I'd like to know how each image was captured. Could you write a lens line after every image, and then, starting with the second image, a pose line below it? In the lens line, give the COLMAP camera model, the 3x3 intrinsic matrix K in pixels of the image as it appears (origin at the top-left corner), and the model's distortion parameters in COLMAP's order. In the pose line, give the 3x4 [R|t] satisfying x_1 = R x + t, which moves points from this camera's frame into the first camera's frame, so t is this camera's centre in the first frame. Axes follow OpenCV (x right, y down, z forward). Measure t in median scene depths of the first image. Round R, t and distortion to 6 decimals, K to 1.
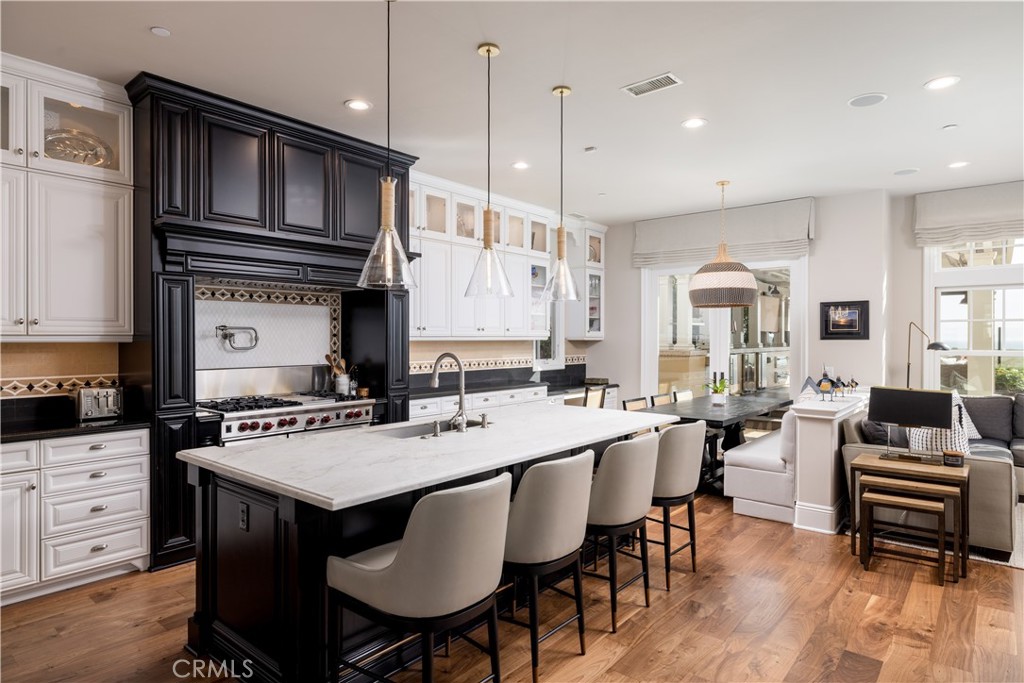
lens RADIAL K [[588.3, 0, 512.0], [0, 588.3, 341.5], [0, 0, 1]] dist [-0.000537, -0.000063]
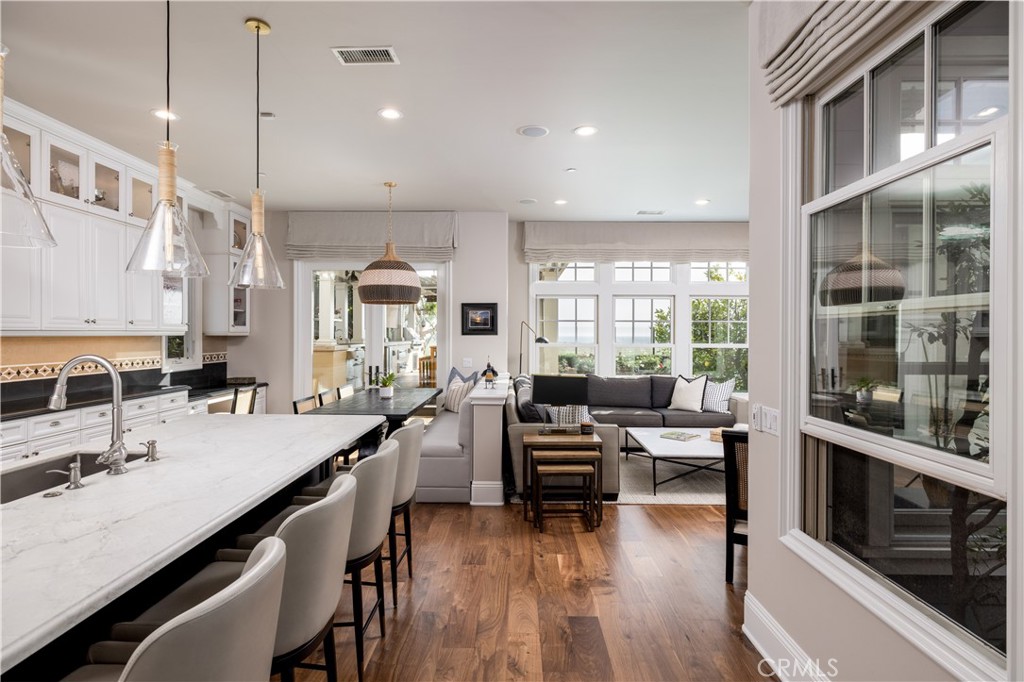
lens RADIAL K [[528.3, 0, 510.3], [0, 528.3, 336.6], [0, 0, 1]] dist [0.000274, 0.000121]
pose [[0.775460, -0.002108, 0.631393, -0.063568], [0.002304, 0.999997, 0.000509, -0.000345], [-0.631392, 0.001060, 0.775463, 0.134737]]
